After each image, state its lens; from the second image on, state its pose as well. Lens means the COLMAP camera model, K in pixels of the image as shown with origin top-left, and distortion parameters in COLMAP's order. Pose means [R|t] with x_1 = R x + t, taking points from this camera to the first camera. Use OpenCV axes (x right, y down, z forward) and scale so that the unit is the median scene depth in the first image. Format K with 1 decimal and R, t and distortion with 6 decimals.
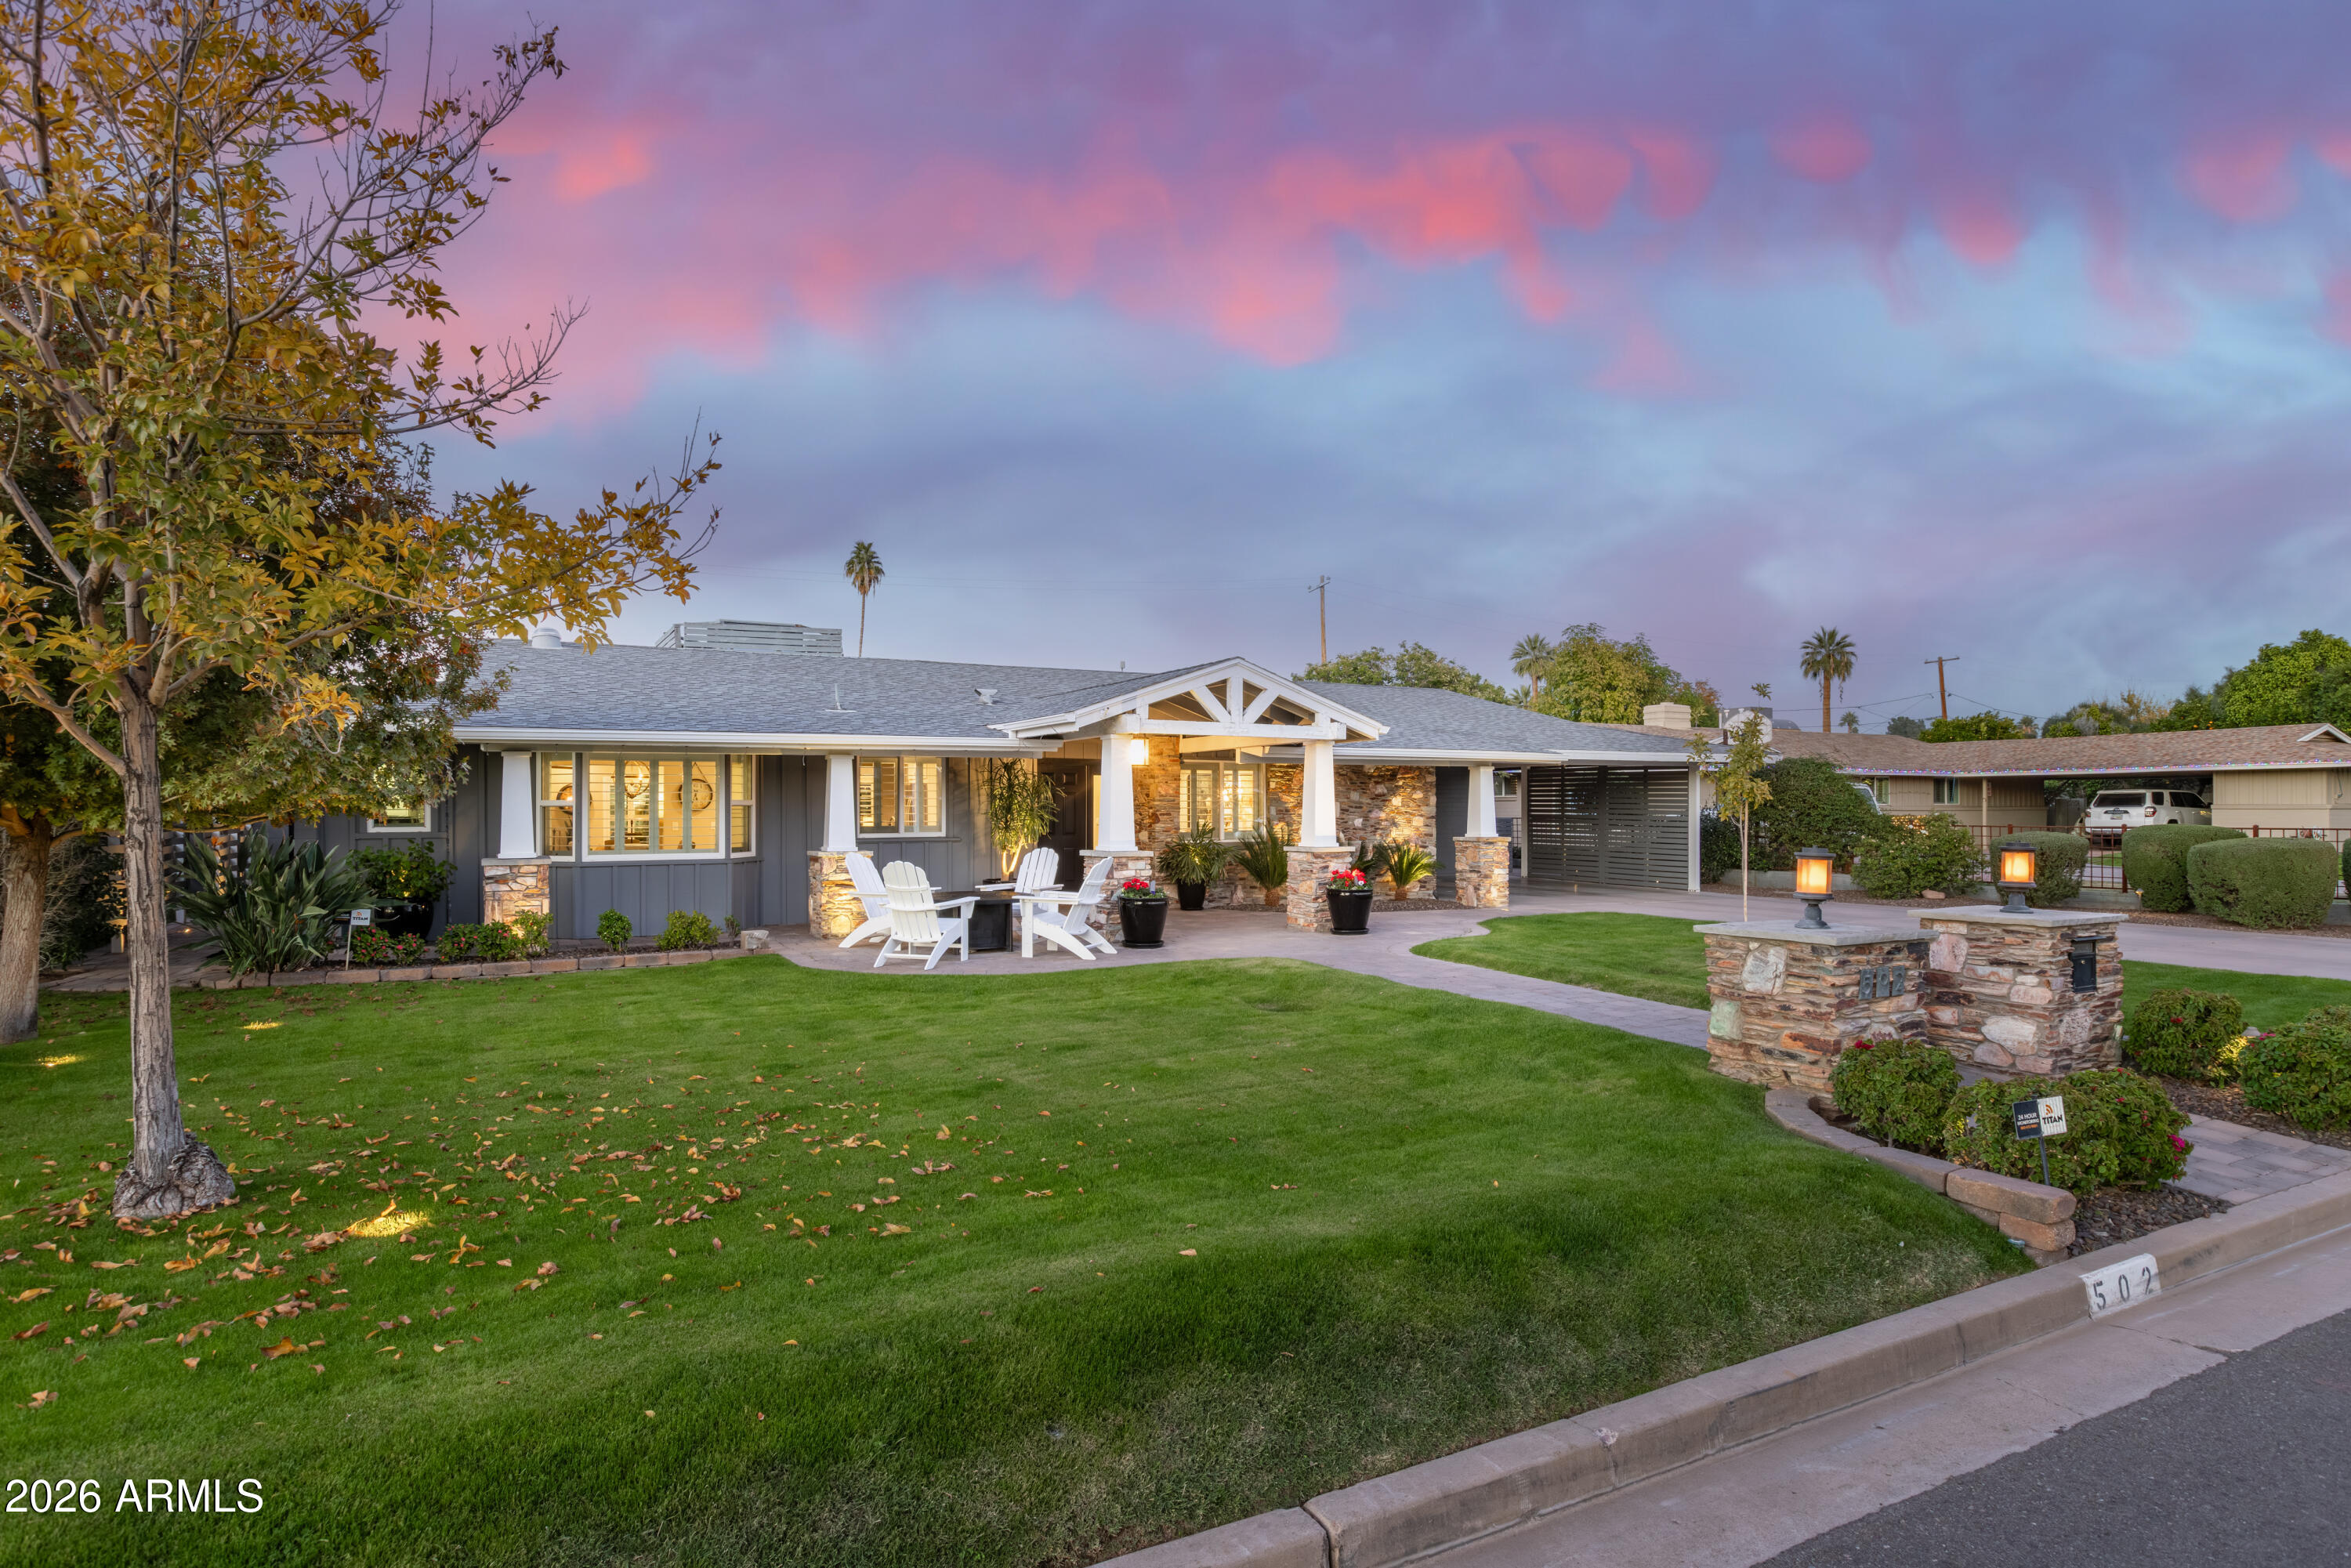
lens RADIAL K [[1135.7, 0, 1175.5], [0, 1135.7, 784.0], [0, 0, 1]] dist [-0.000954, -0.000904]
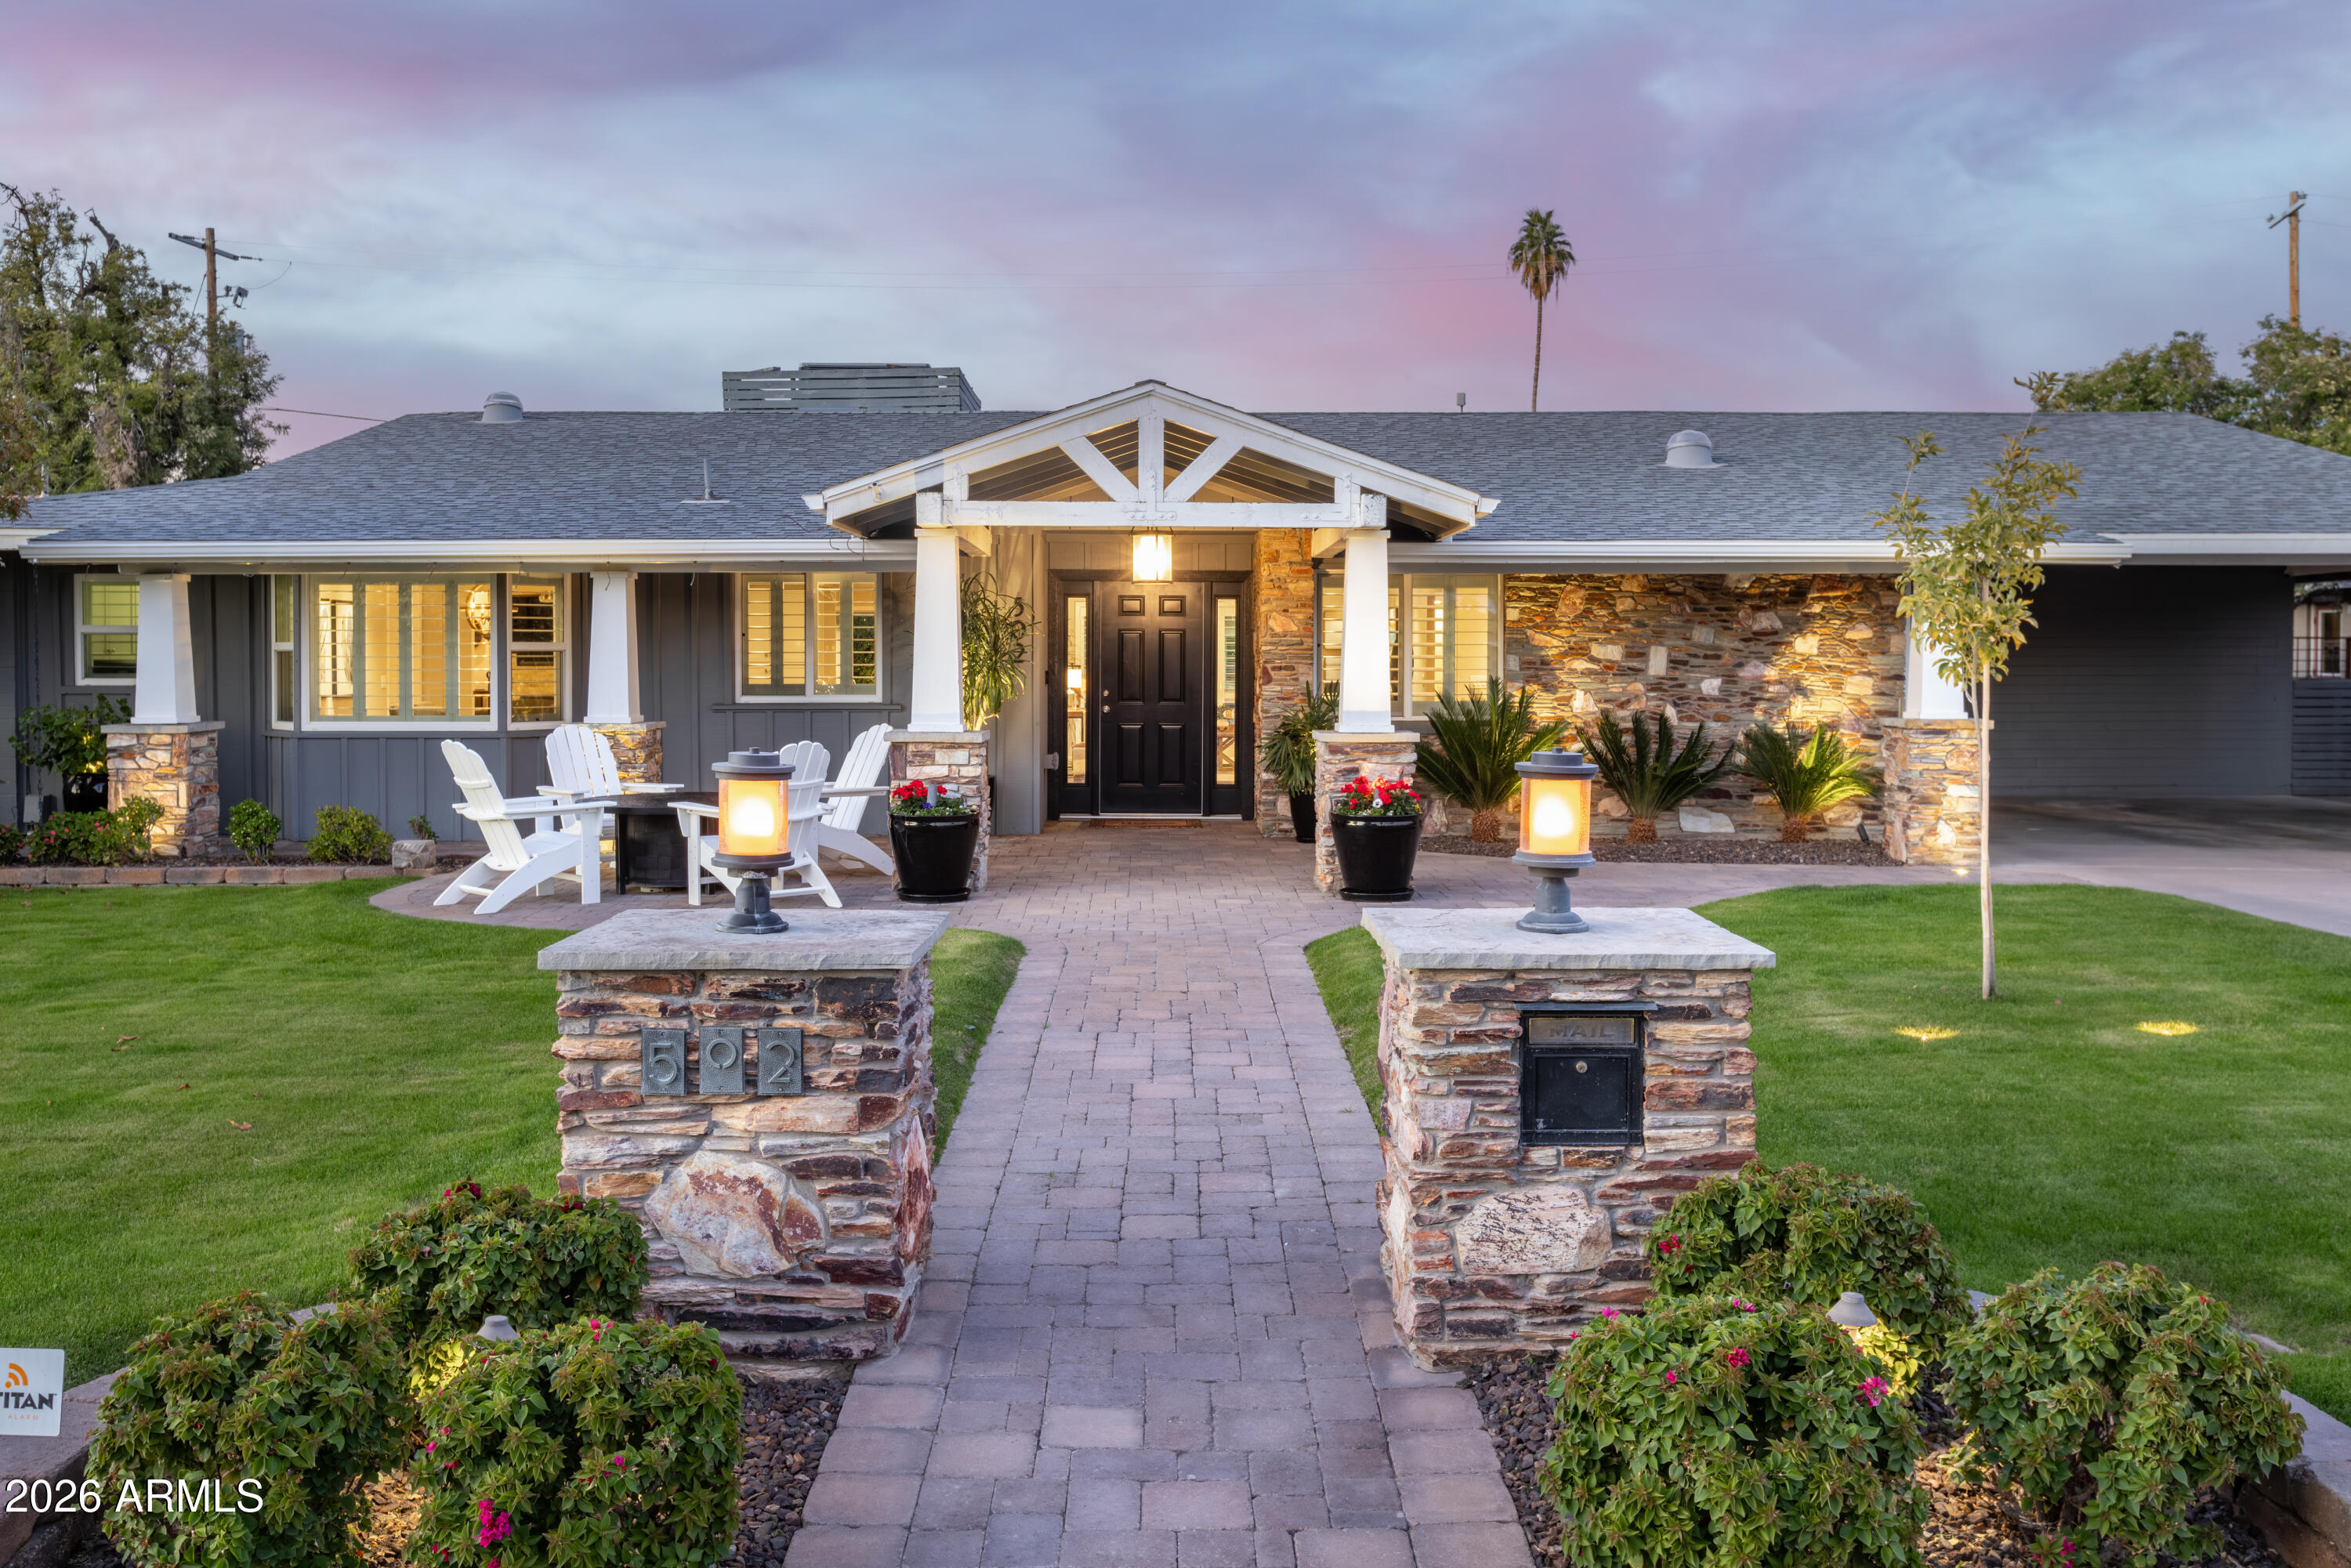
lens RADIAL K [[1914.6, 0, 1175.5], [0, 1914.6, 700.1], [0, 0, 1]] dist [0.005974, 0.002958]
pose [[0.901498, 0.013943, -0.432558, 0.452993], [0.005524, 0.999029, 0.043715, 0.001377], [0.432748, -0.041799, 0.900545, 0.169994]]
